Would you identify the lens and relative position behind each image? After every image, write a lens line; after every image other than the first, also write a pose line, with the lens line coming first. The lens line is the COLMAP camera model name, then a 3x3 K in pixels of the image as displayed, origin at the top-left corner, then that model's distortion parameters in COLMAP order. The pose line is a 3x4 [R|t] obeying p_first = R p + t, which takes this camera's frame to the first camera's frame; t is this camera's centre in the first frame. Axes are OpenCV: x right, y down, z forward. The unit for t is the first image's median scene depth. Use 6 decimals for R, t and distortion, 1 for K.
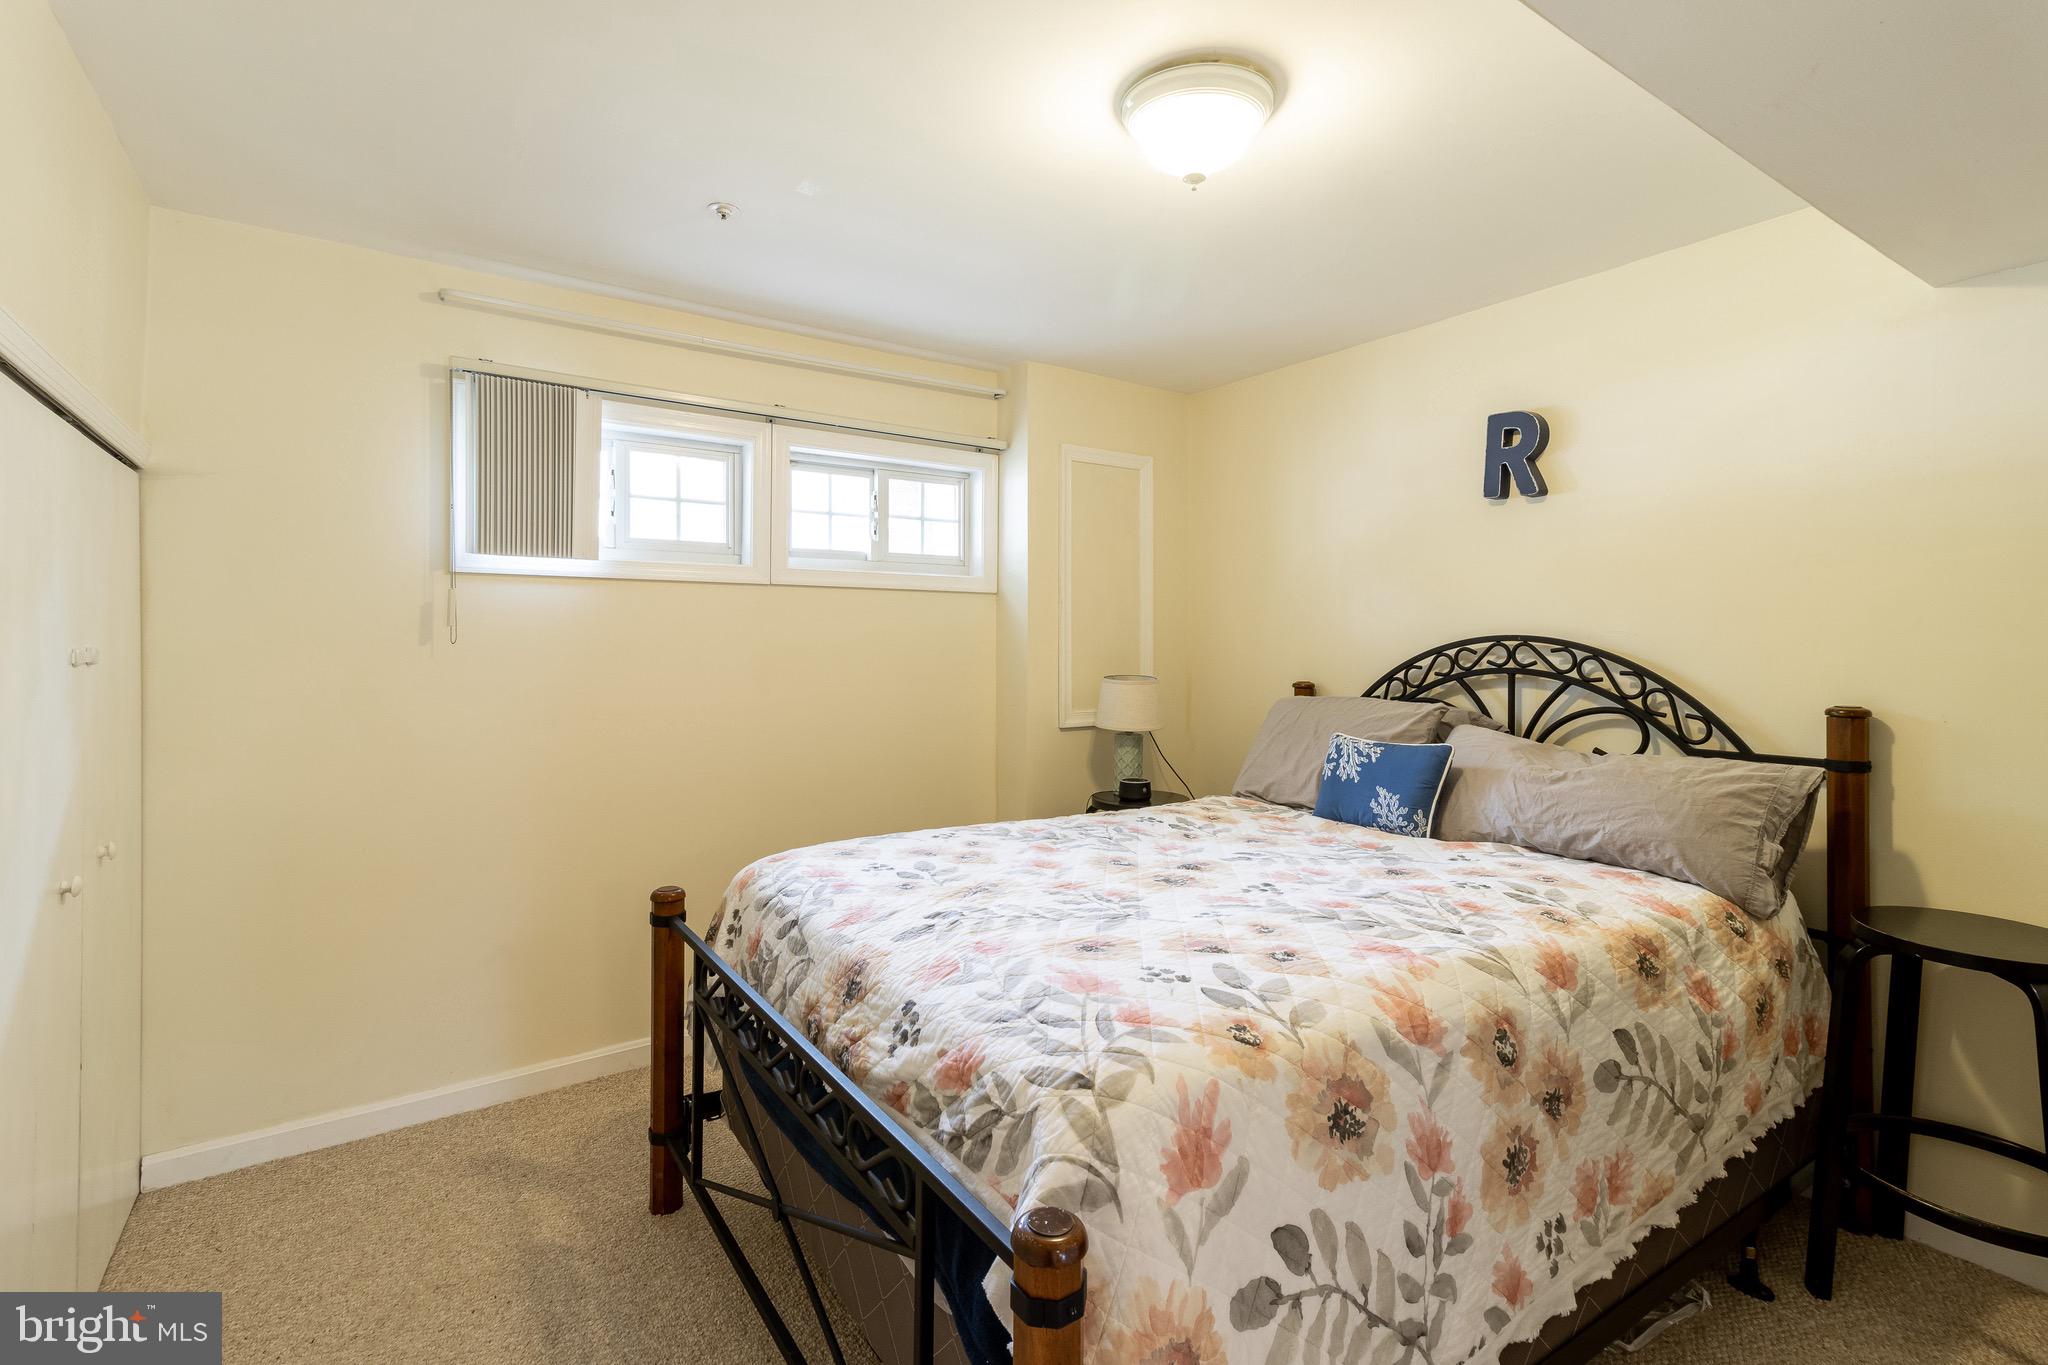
lens RADIAL K [[934.5, 0, 1028.3], [0, 934.5, 639.0], [0, 0, 1]] dist [0.000877, -0.000016]
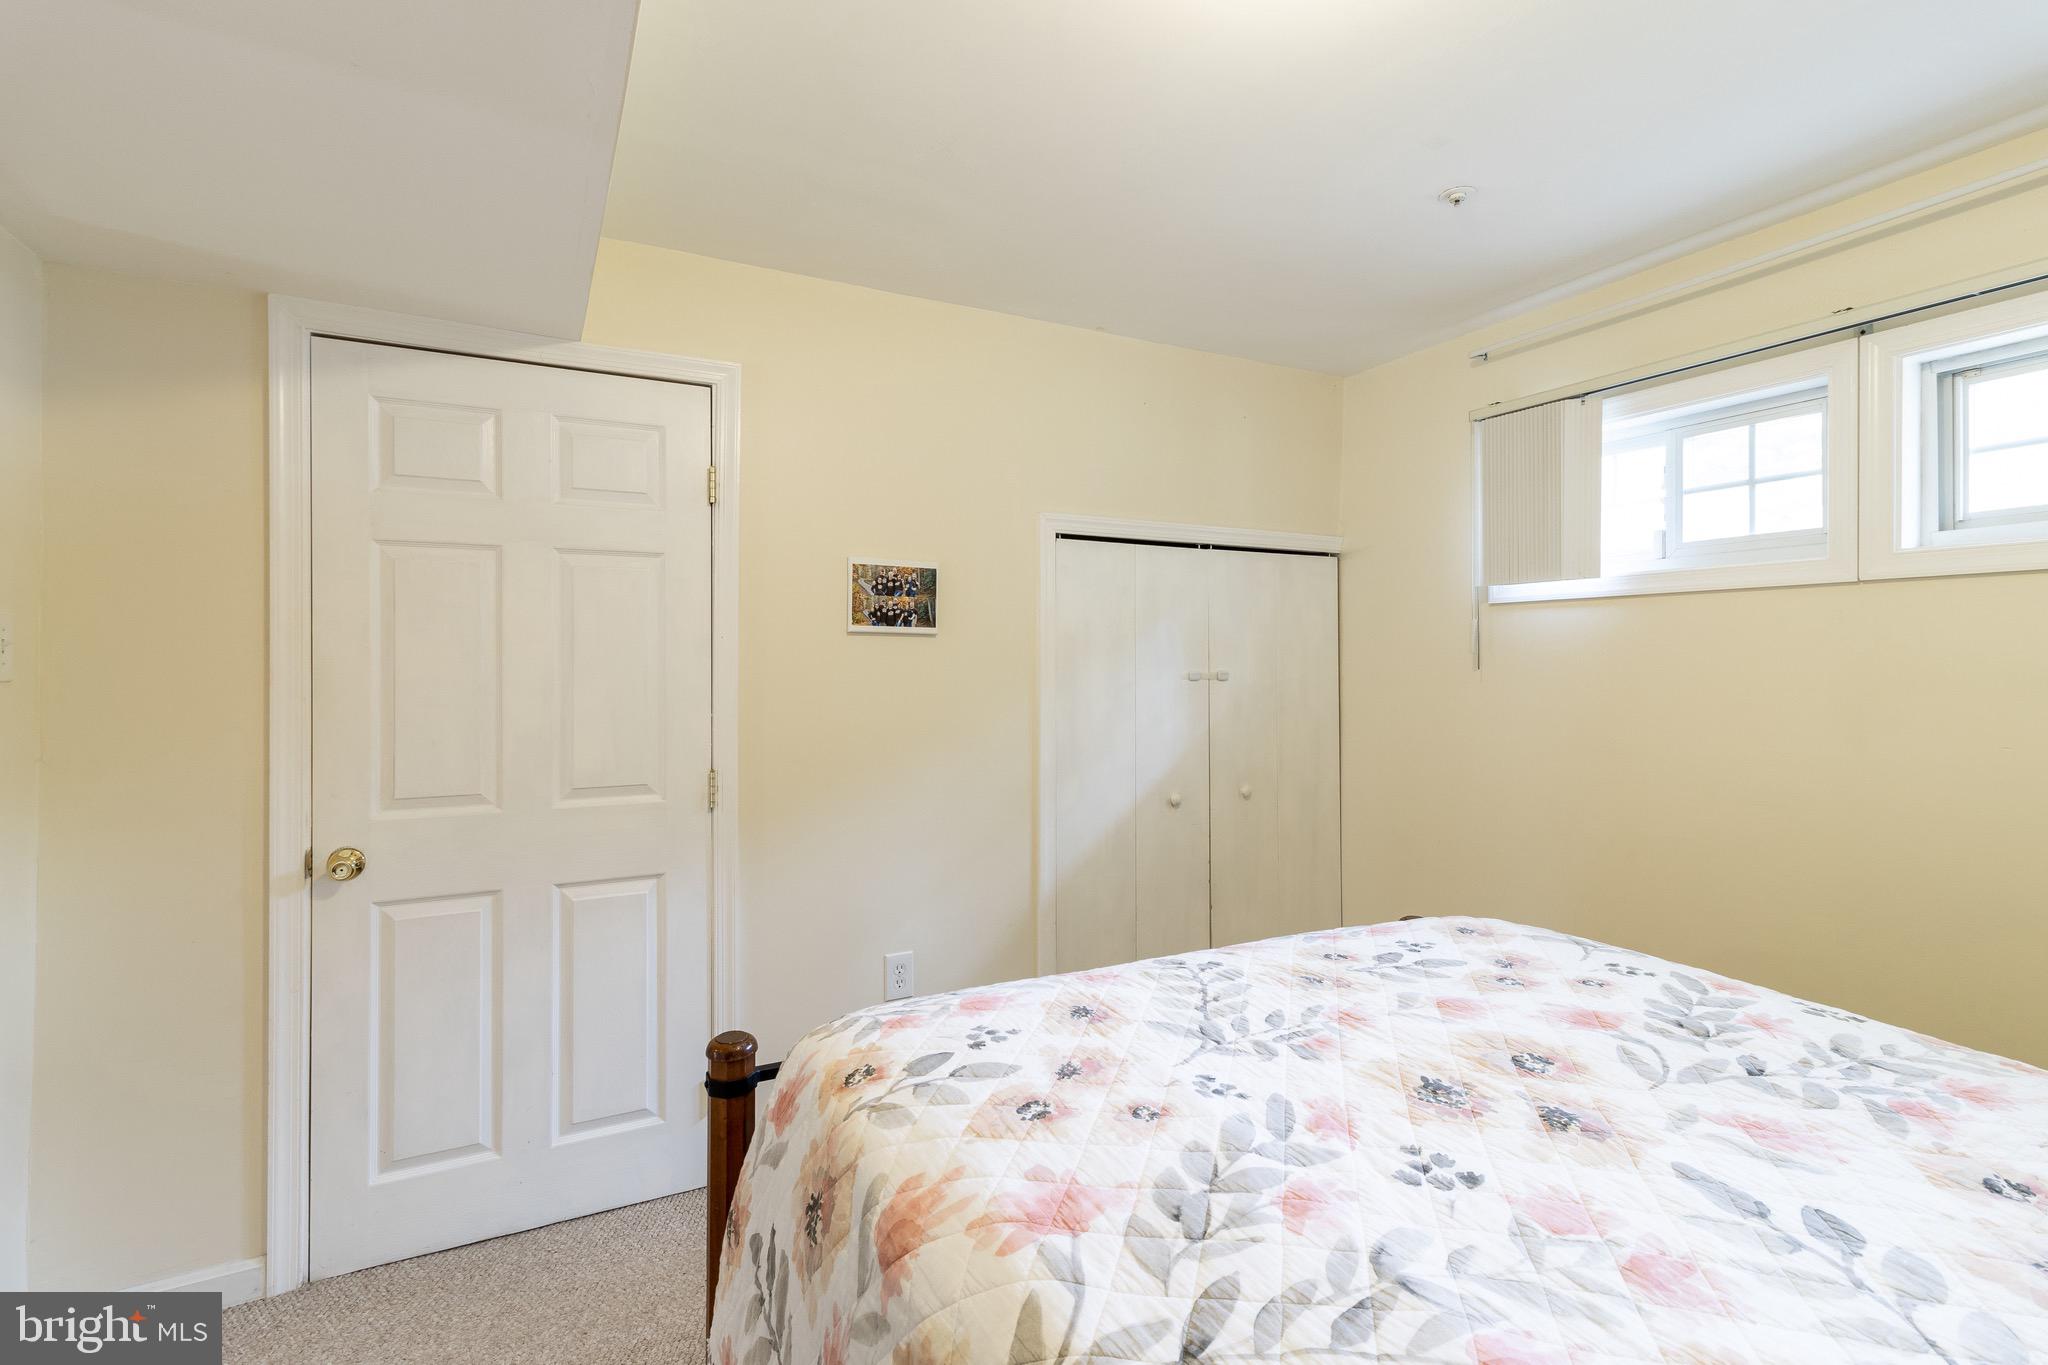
lens RADIAL K [[953.3, 0, 1024.1], [0, 953.3, 660.8], [0, 0, 1]] dist [0.000609, -0.000536]
pose [[-0.126382, -0.009760, -0.991934, 0.943467], [0.001963, 0.999947, -0.010089, 0.006619], [0.991980, -0.003222, -0.126356, 1.029336]]
